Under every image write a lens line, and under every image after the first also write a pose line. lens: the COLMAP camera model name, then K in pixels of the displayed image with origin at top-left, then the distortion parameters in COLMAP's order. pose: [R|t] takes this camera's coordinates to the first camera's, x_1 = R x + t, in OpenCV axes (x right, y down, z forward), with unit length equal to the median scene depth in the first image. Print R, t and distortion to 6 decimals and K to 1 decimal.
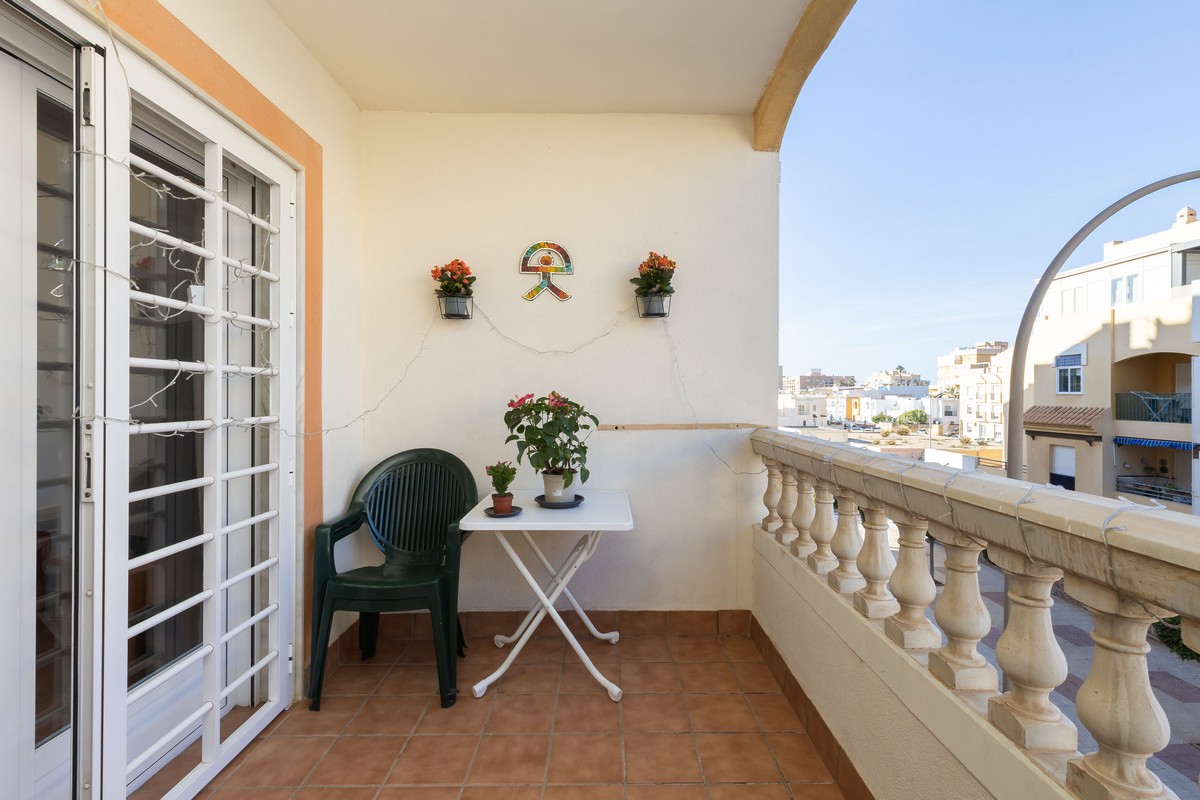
lens RADIAL K [[548.5, 0, 605.7], [0, 548.5, 392.3], [0, 0, 1]] dist [0.004485, 0.000307]
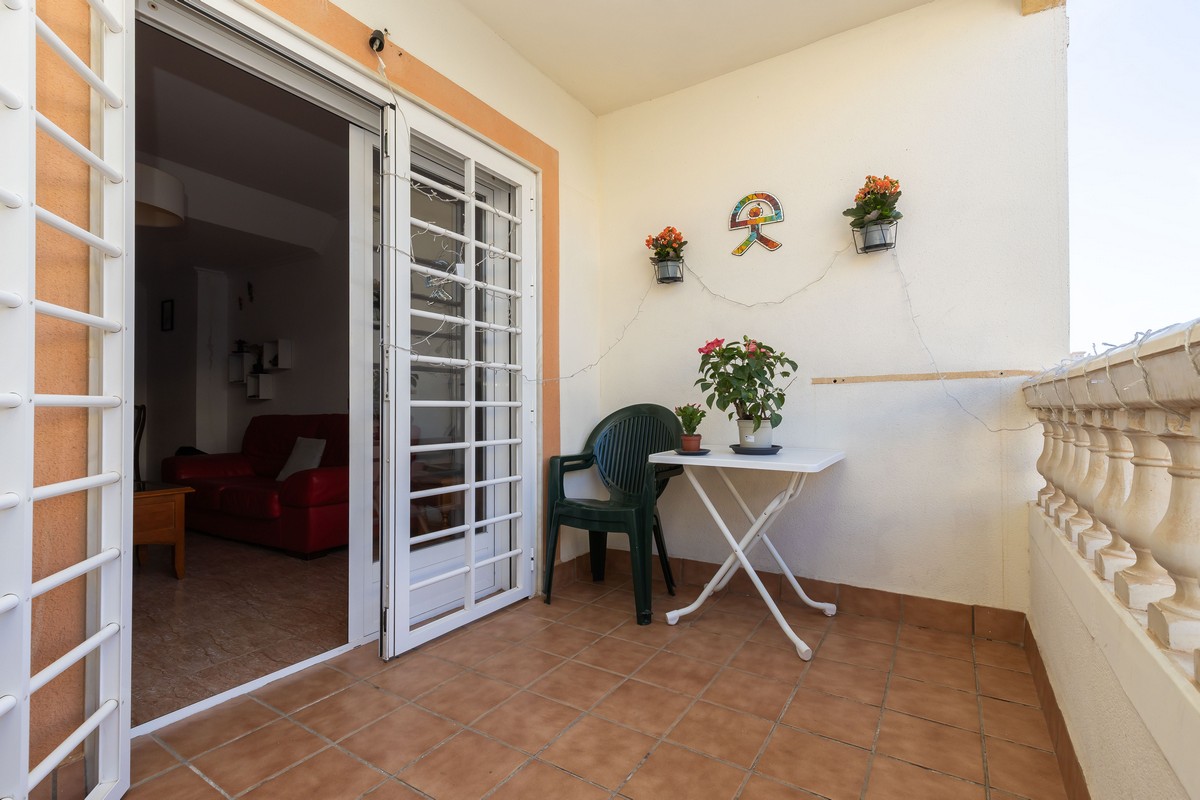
lens RADIAL K [[548.5, 0, 594.4], [0, 548.5, 404.1], [0, 0, 1]] dist [0.004485, 0.000307]
pose [[0.830148, -0.008823, -0.557474, 0.242918], [0.002681, 0.999926, -0.011834, 0.140222], [0.557537, 0.008329, 0.830110, 0.030250]]
